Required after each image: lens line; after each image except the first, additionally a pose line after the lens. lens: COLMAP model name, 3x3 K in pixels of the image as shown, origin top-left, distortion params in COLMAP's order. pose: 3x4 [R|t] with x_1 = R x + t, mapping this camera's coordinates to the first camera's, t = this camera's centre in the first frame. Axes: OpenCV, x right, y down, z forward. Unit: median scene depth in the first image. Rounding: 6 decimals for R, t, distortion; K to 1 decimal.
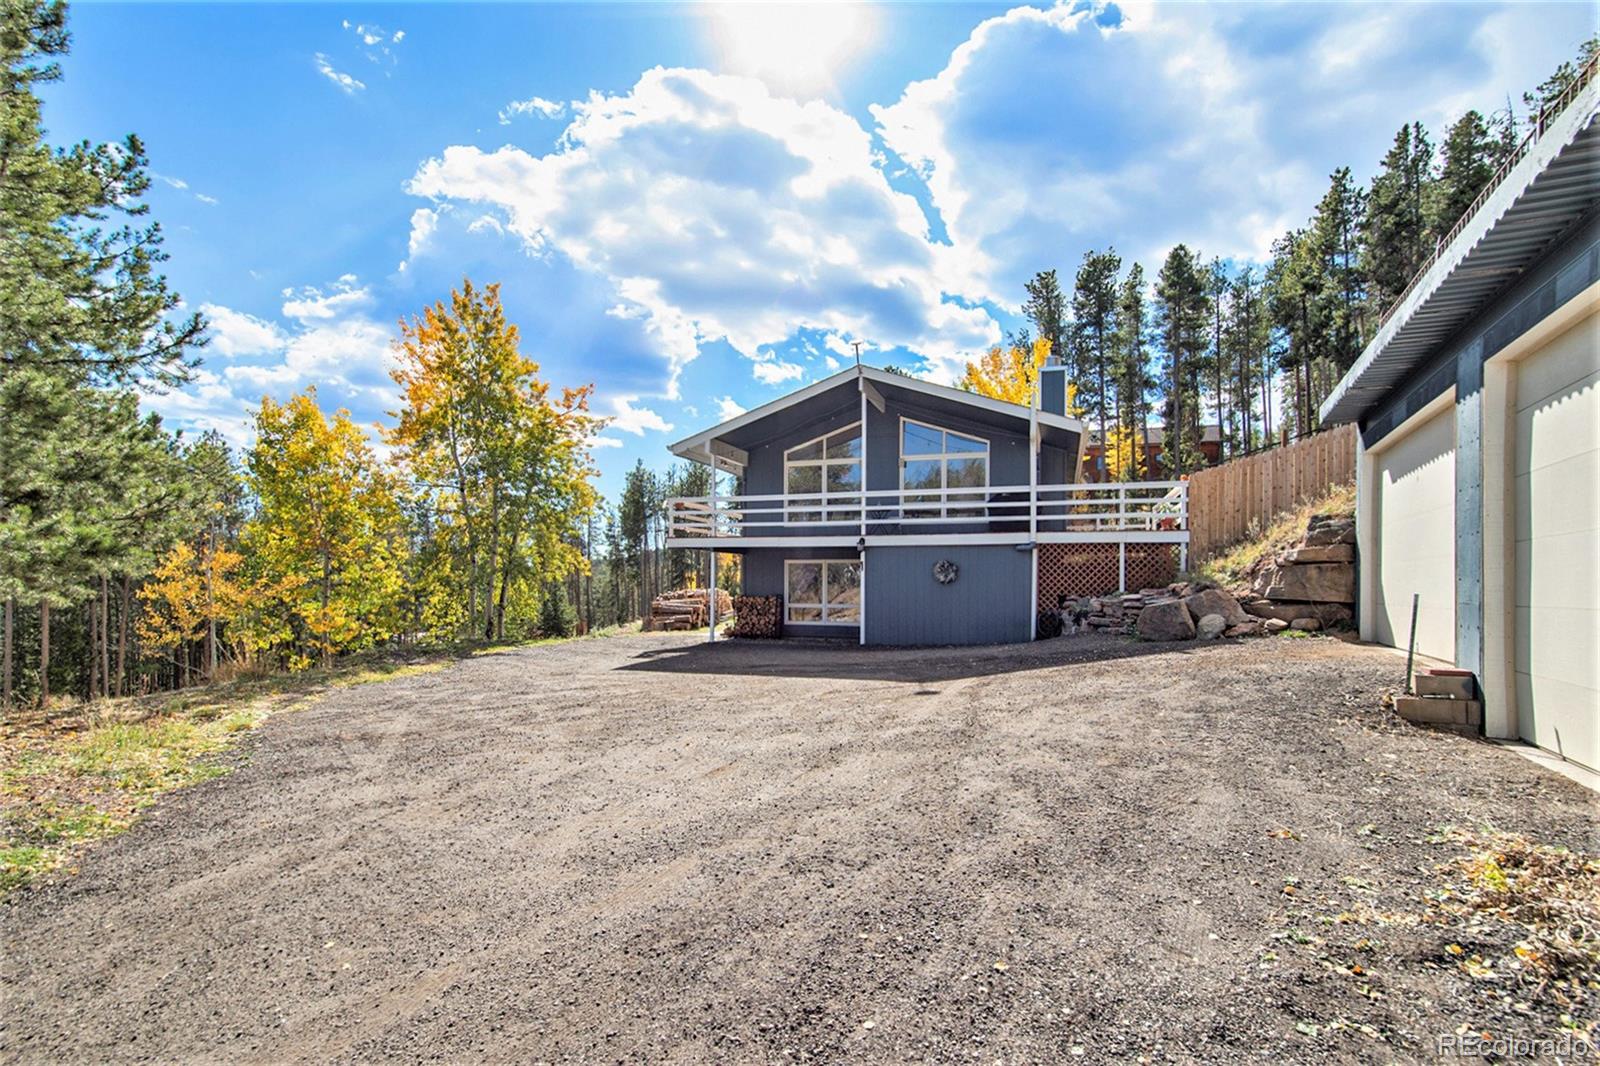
lens RADIAL K [[800.6, 0, 823.8], [0, 800.6, 580.3], [0, 0, 1]] dist [-0.003633, -0.000486]
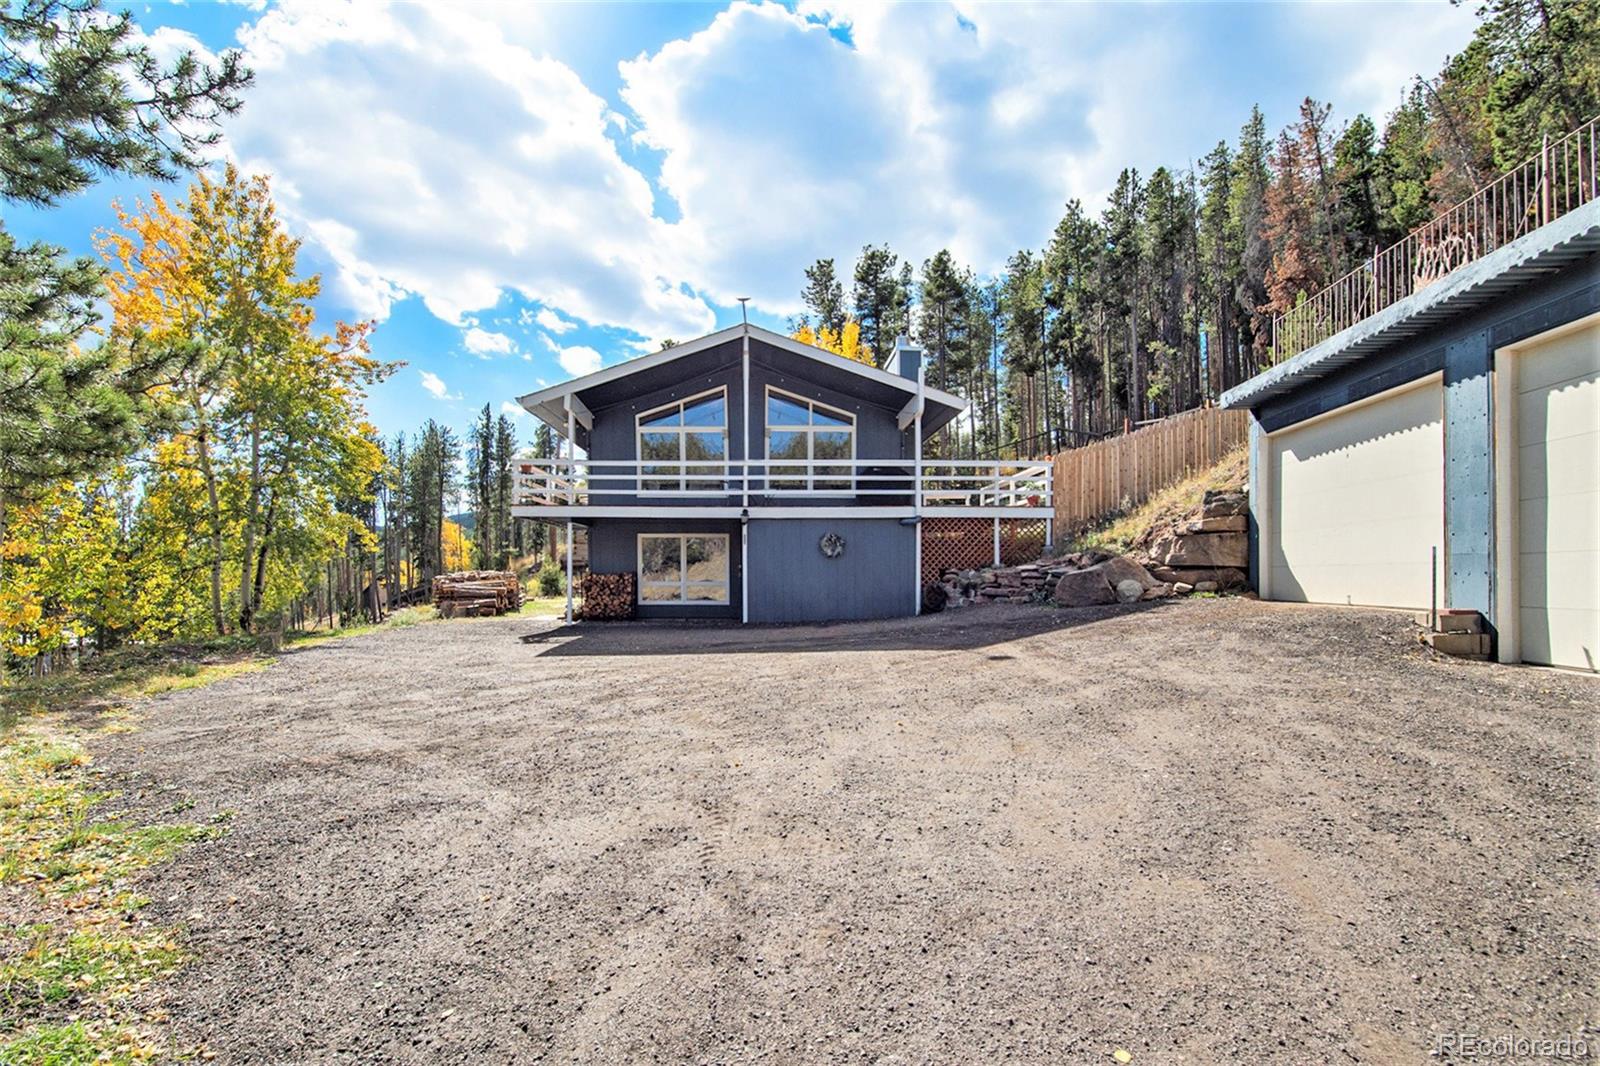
lens RADIAL K [[800.6, 0, 823.8], [0, 800.6, 580.3], [0, 0, 1]] dist [-0.003633, -0.000486]
pose [[0.938764, -0.010890, 0.344390, -0.176914], [0.005686, 0.999854, 0.016118, 0.014846], [-0.344515, -0.013173, 0.938688, 0.079905]]
